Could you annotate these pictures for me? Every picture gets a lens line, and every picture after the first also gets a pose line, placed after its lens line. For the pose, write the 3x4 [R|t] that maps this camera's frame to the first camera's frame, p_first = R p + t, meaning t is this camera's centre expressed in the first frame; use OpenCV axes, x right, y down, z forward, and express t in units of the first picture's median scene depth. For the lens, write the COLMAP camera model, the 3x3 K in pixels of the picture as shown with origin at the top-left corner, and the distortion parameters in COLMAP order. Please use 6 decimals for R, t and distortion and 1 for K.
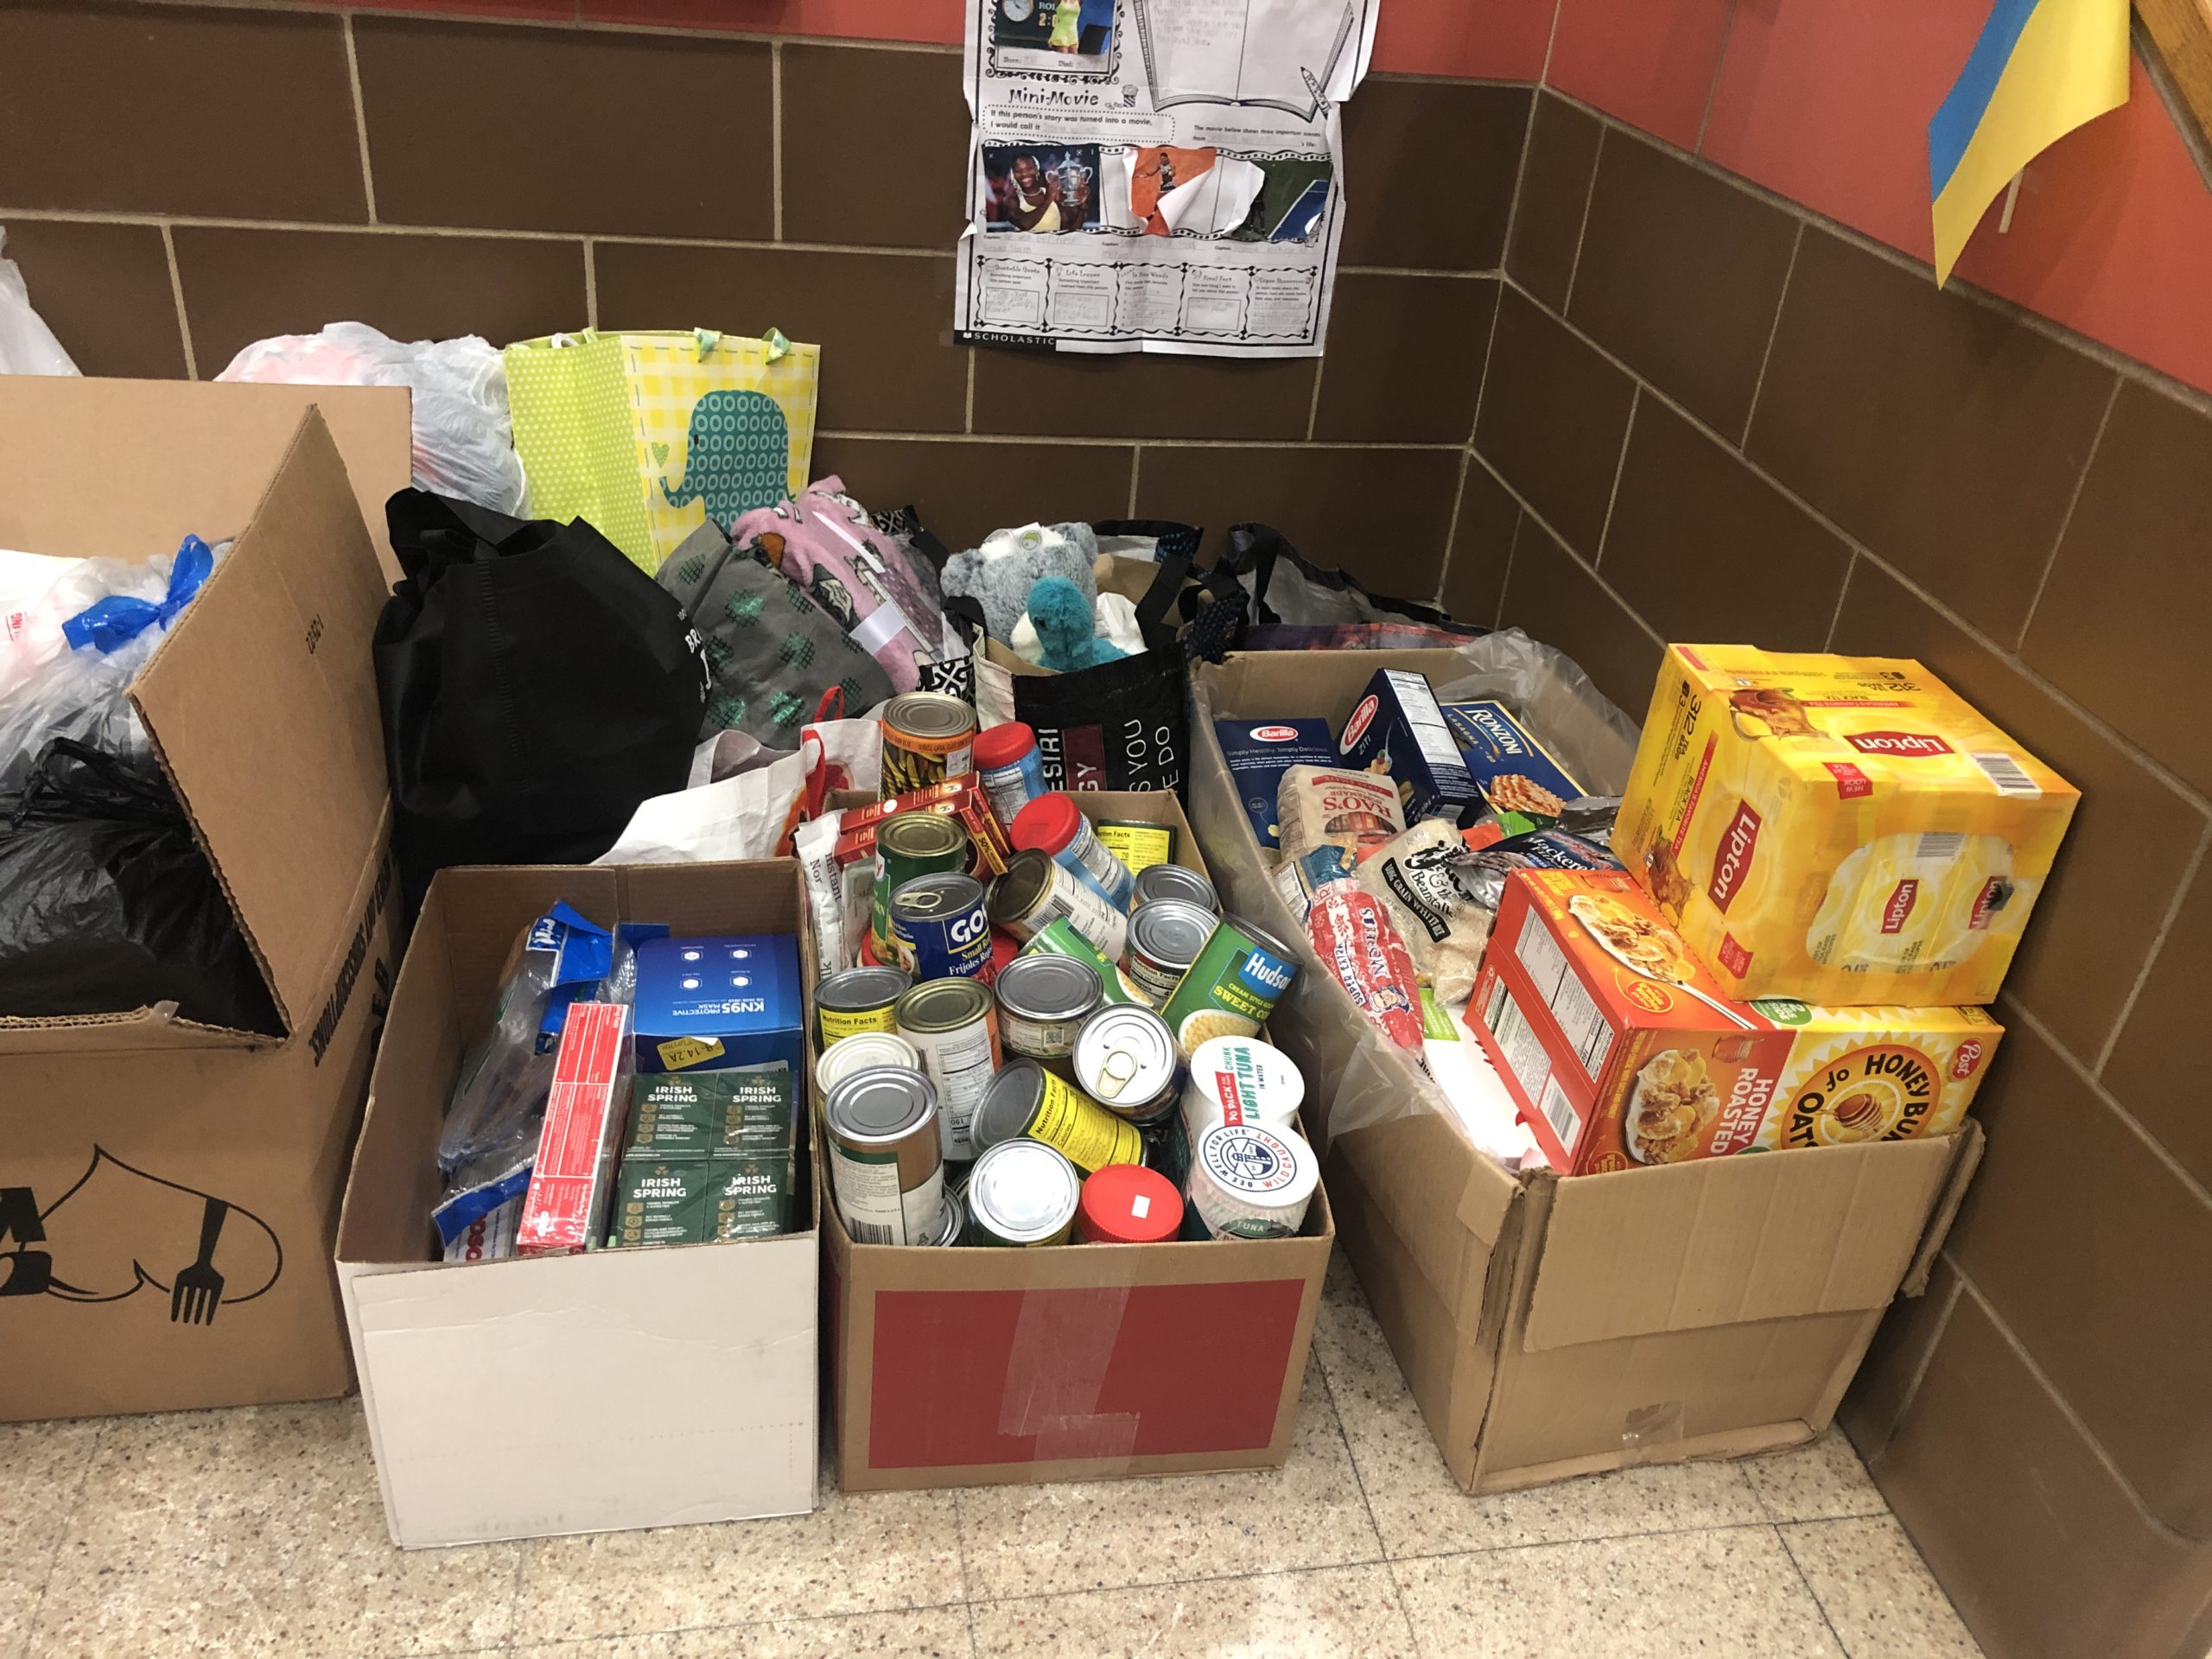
lens RADIAL K [[1778.8, 0, 1100.0], [0, 1778.8, 832.2], [0, 0, 1]] dist [0.008124, -0.017101]
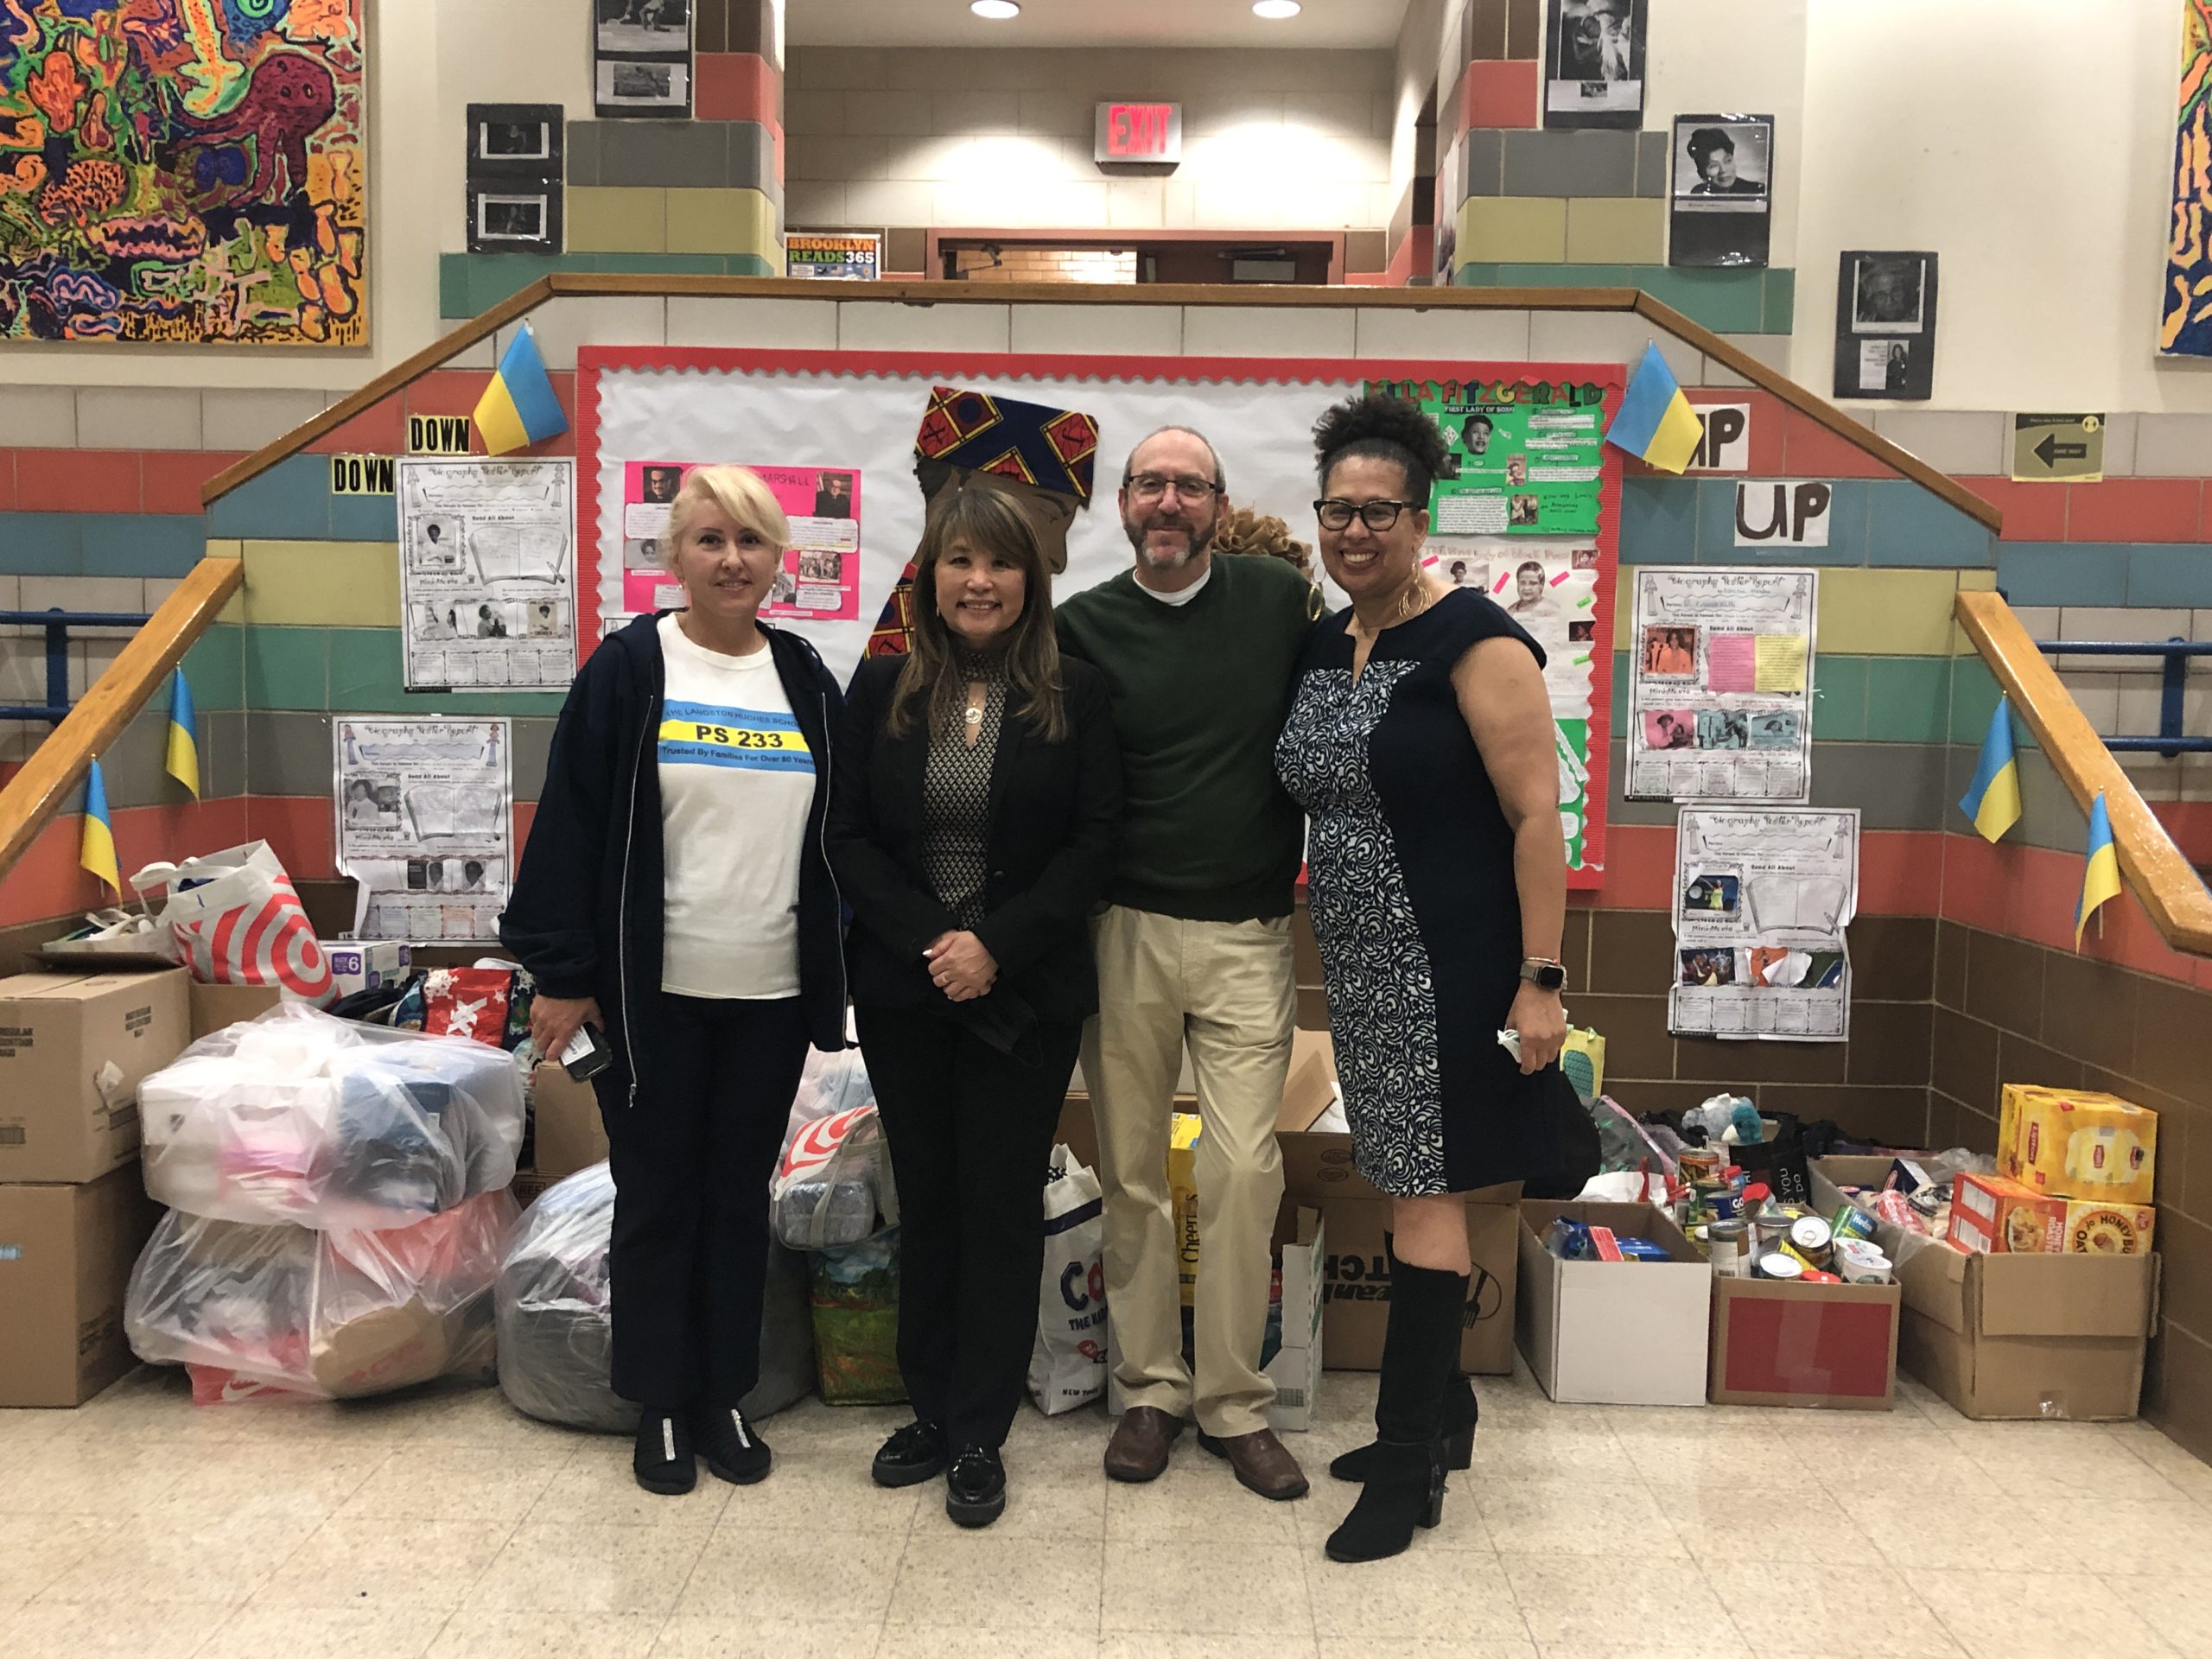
lens RADIAL K [[2051.8, 0, 1104.0], [0, 2051.8, 831.2], [0, 0, 1]] dist [0.007131, 0.000000]
pose [[0.980376, -0.044552, -0.192036, -0.284776], [-0.052485, 0.879983, -0.472096, 0.775292], [0.190021, 0.472911, 0.860376, -1.499565]]
